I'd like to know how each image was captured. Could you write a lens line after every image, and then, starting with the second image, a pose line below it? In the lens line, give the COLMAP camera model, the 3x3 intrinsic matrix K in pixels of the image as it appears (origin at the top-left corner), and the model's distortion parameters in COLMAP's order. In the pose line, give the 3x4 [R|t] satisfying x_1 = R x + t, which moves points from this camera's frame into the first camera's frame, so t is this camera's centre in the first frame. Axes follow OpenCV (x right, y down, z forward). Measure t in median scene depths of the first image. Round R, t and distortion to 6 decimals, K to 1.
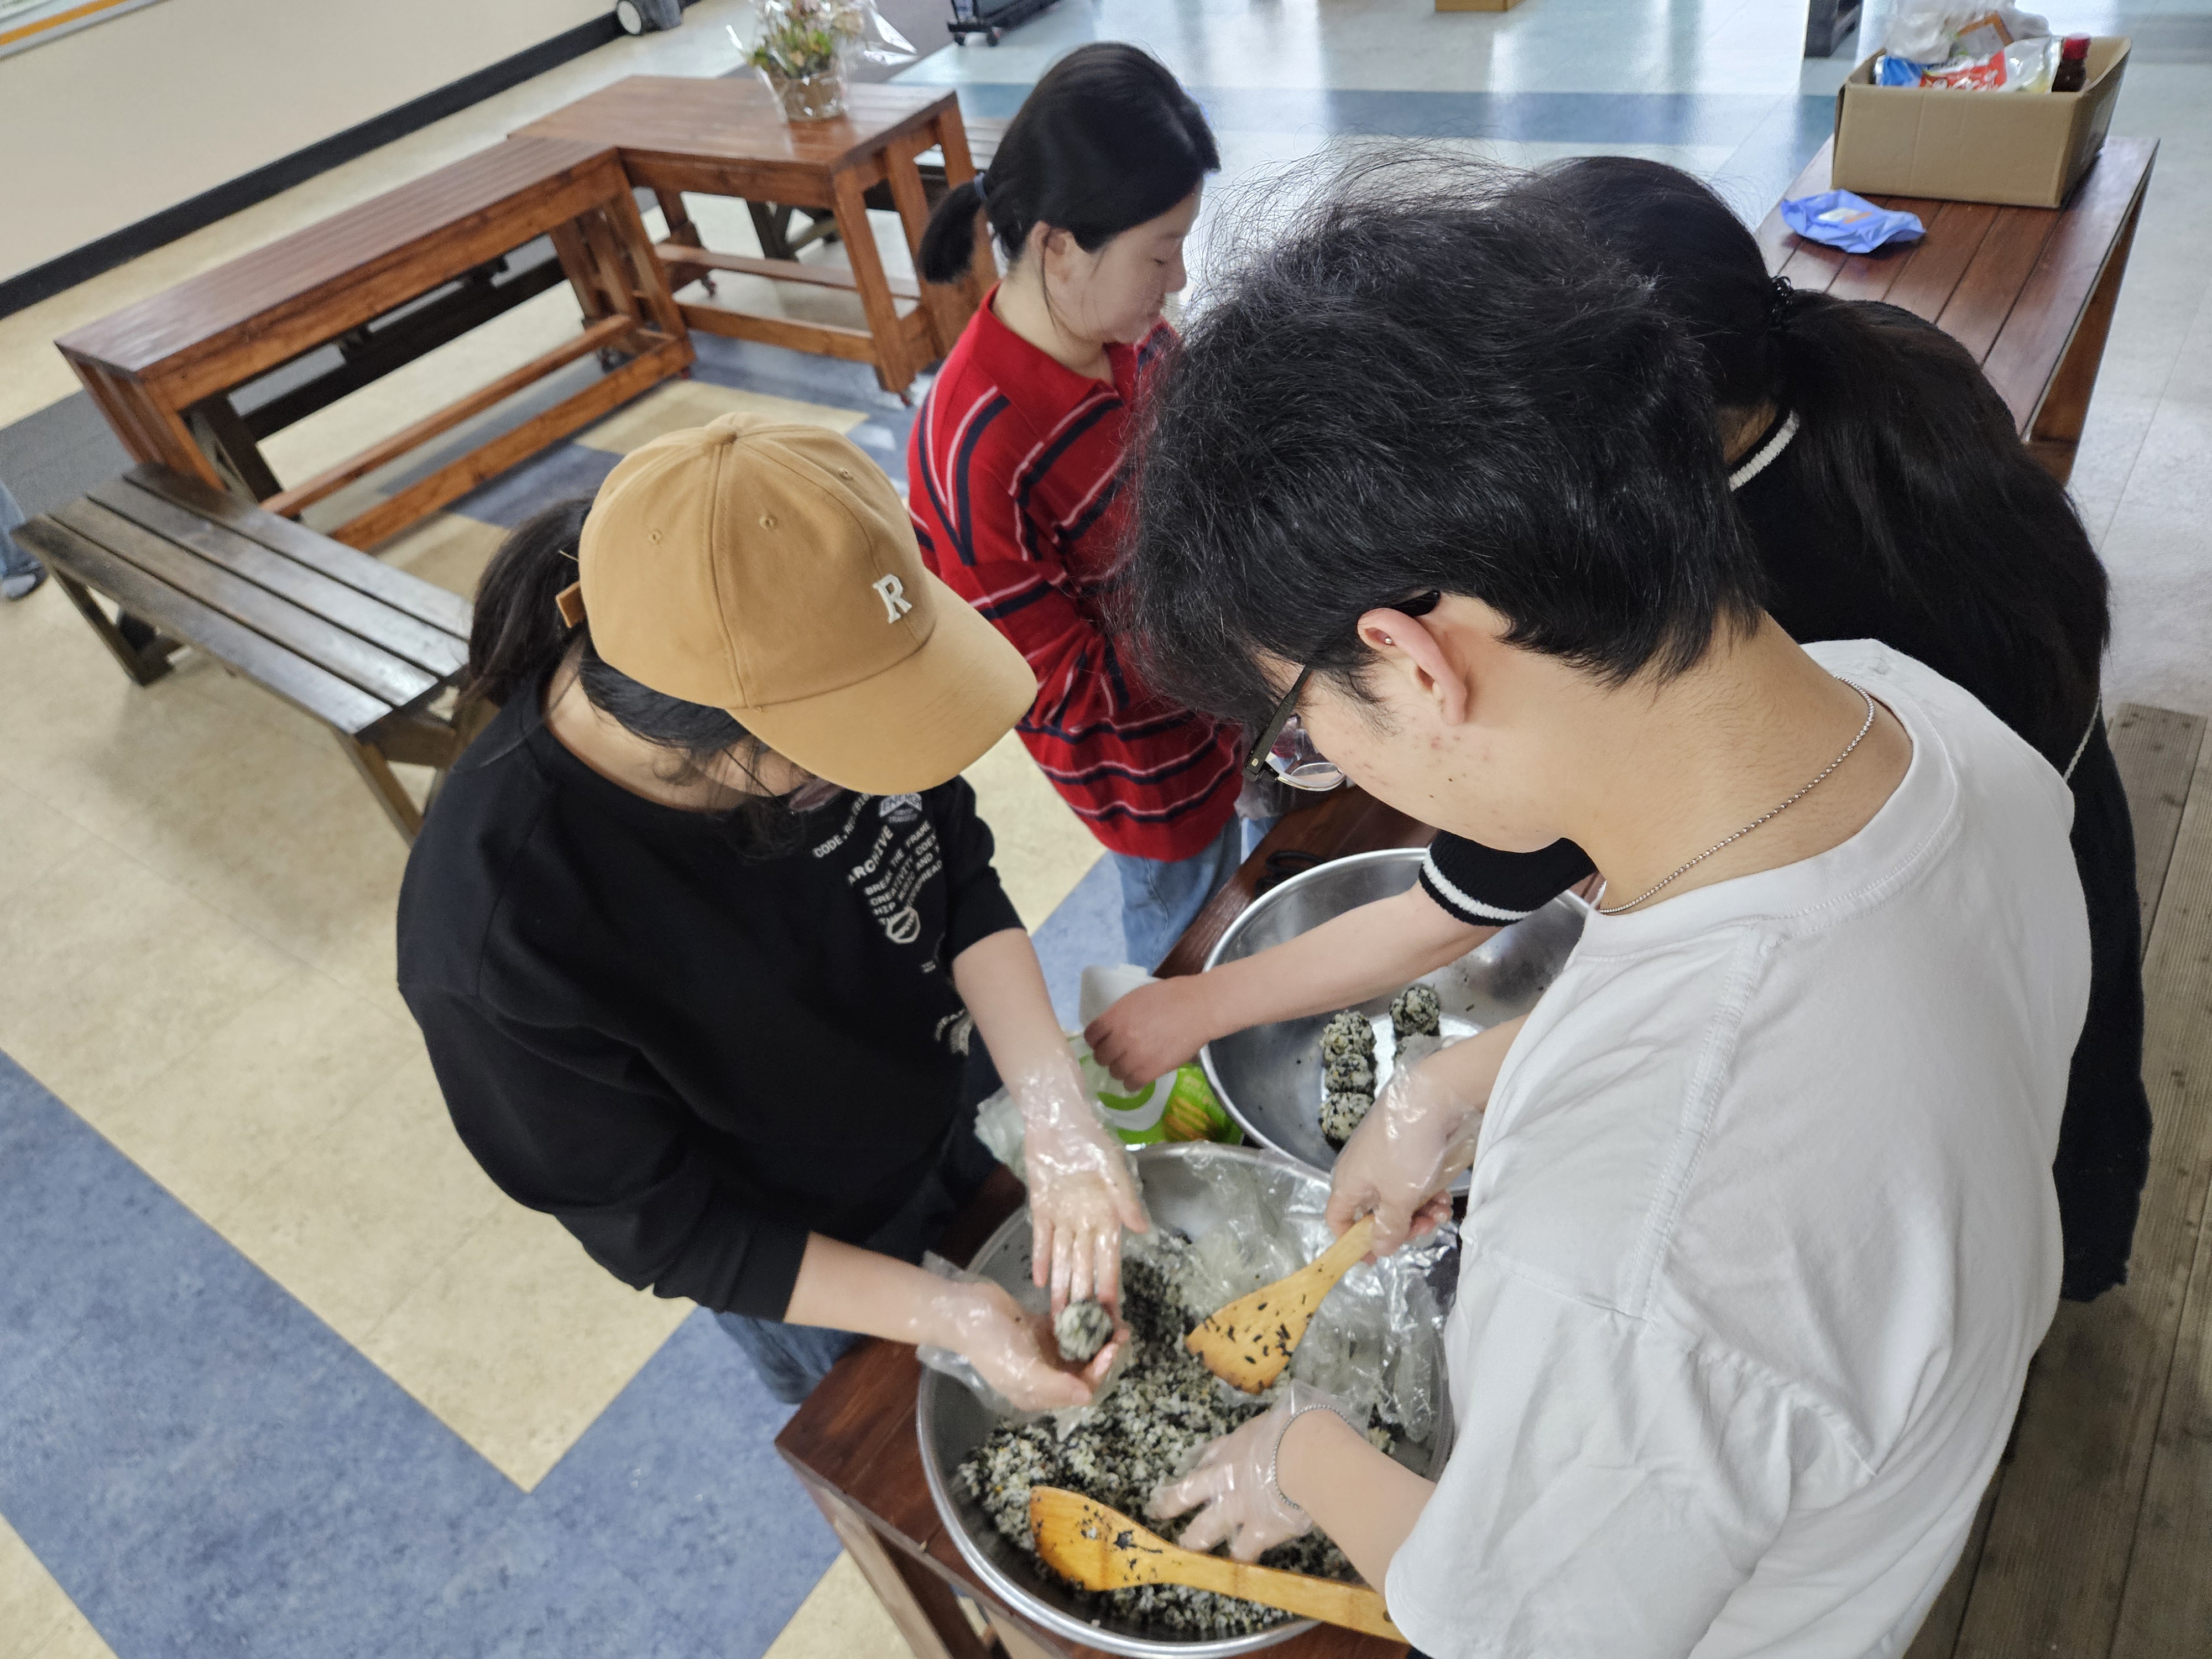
lens RADIAL K [[1497.4, 0, 1111.4], [0, 1497.4, 866.0], [0, 0, 1]] dist [0.051200, -0.033070]
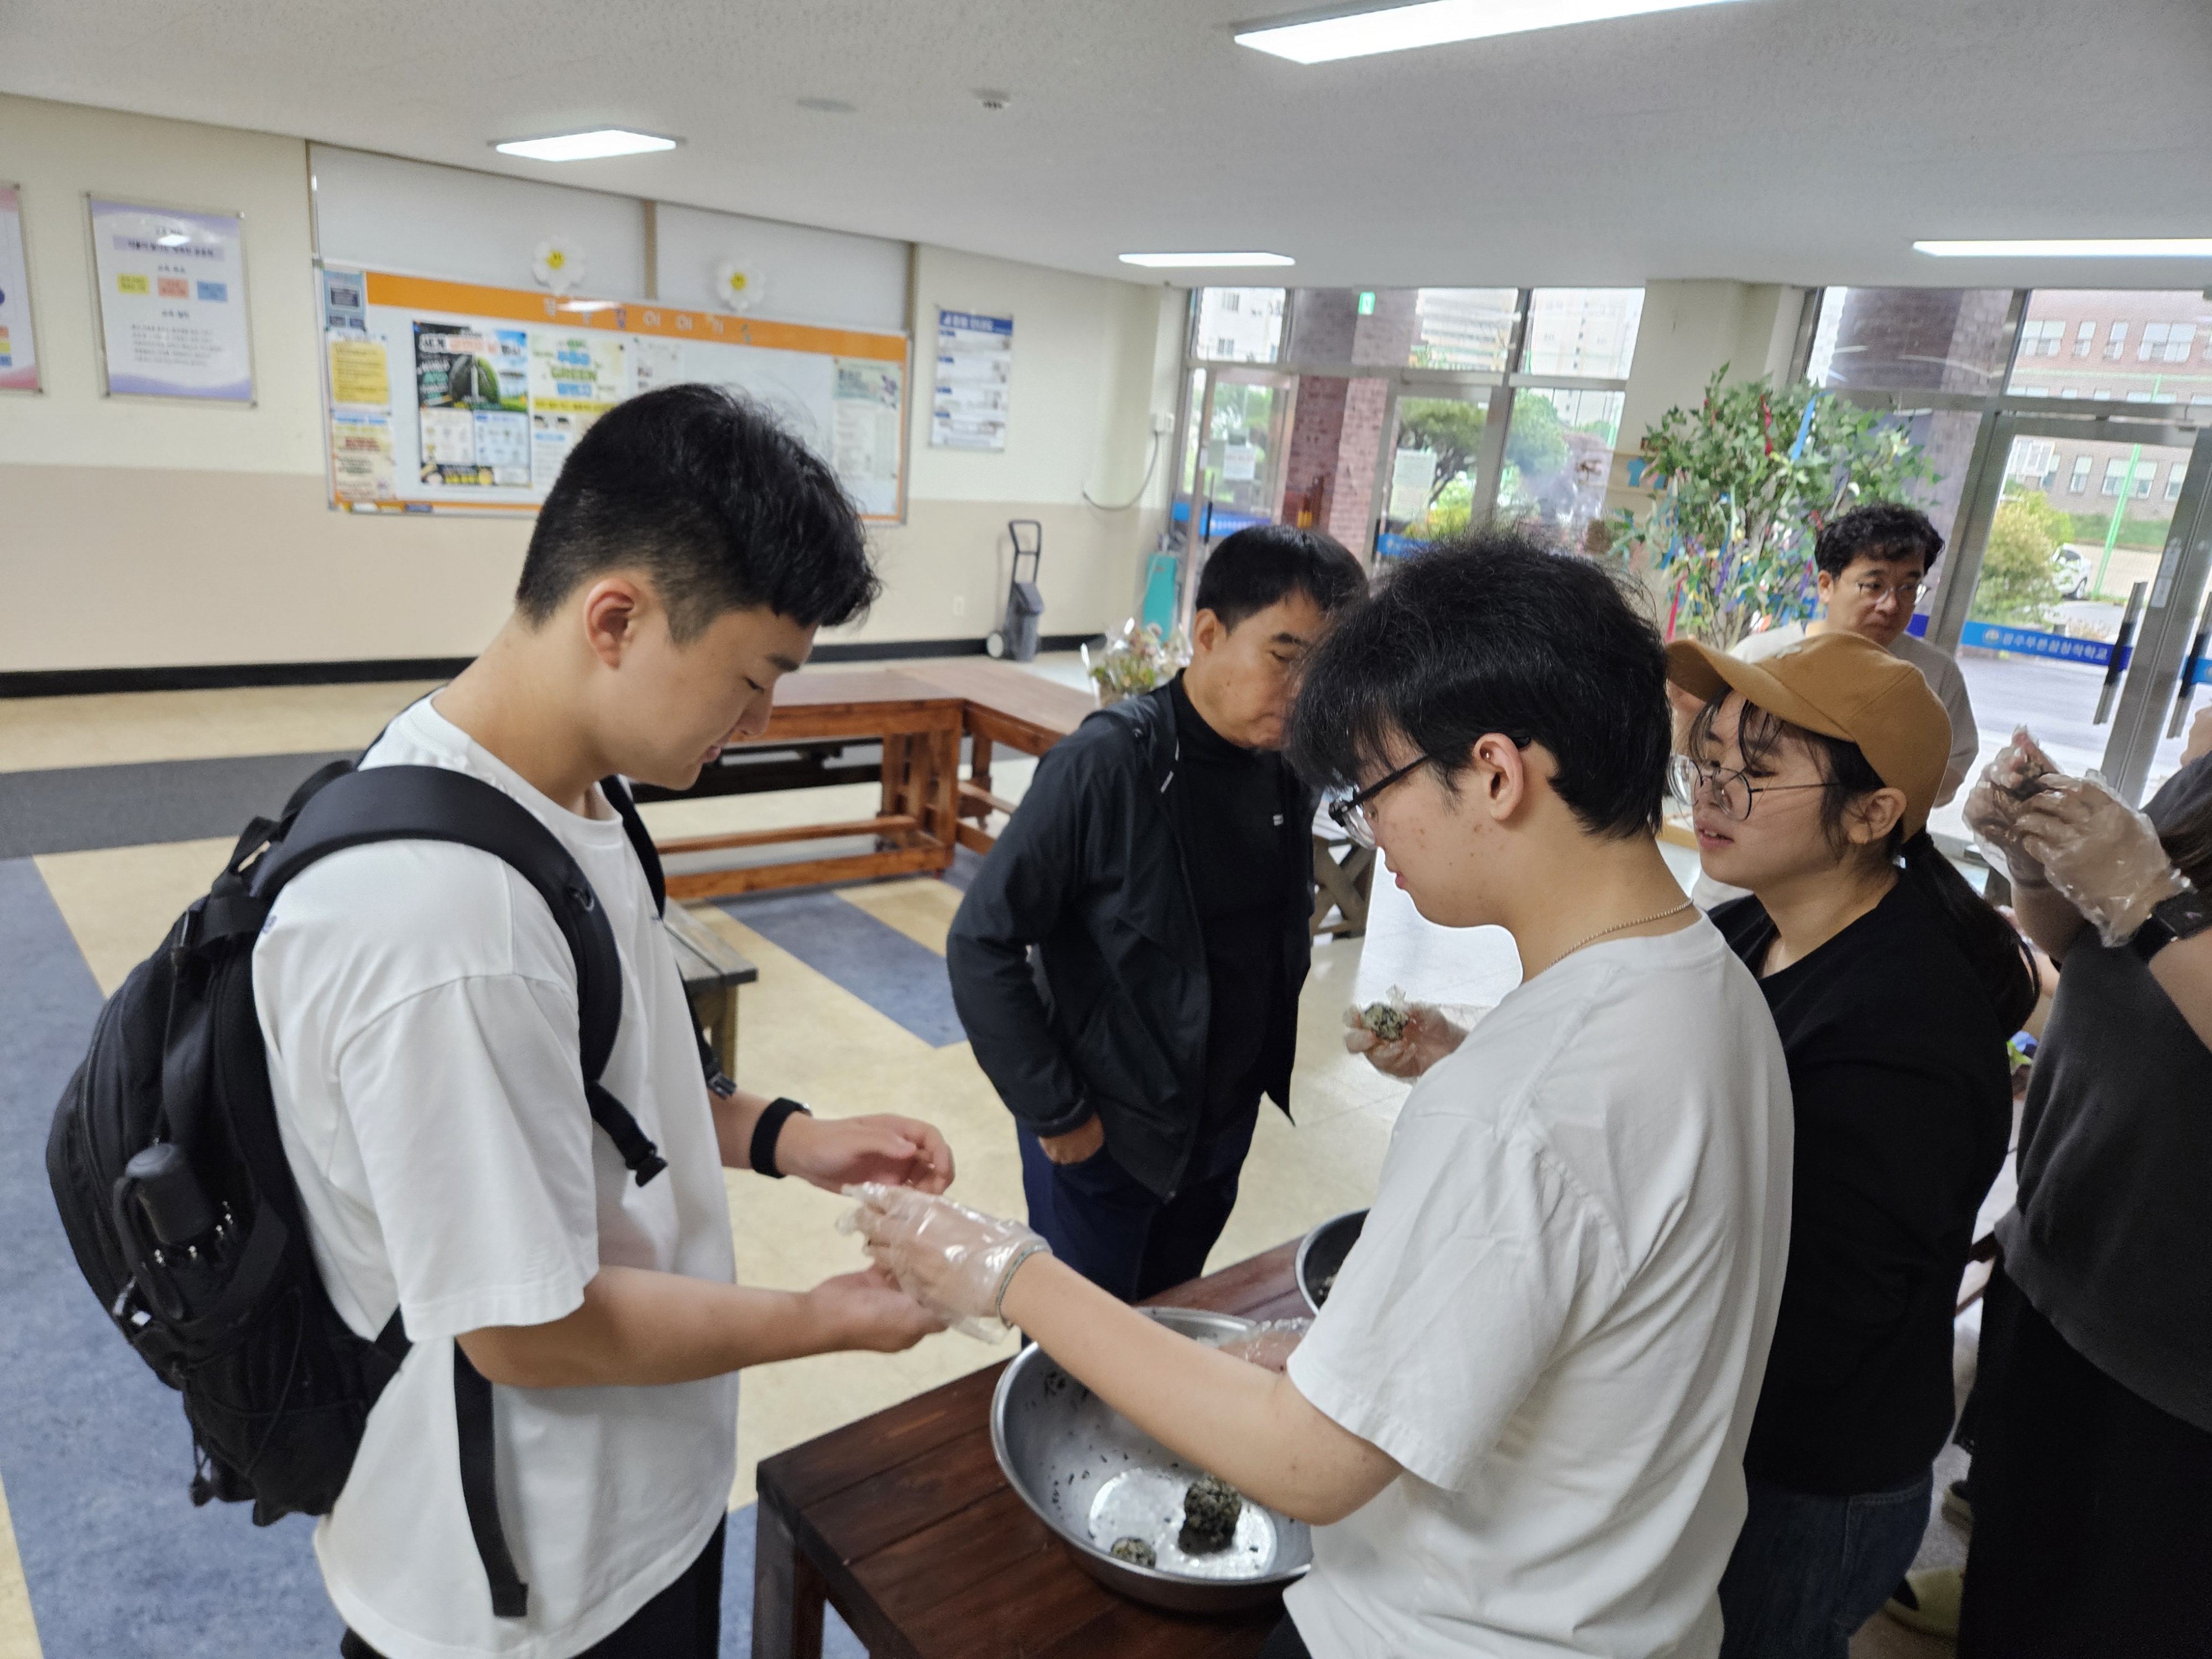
lens RADIAL K [[1478.6, 0, 1106.0], [0, 1478.6, 829.5], [0, 0, 1]] dist [0.061105, -0.056913]
pose [[0.937020, 0.314116, -0.152722, 0.007089], [-0.349272, 0.840976, -0.413242, 0.080613], [-0.001370, 0.440558, 0.897723, -0.059480]]
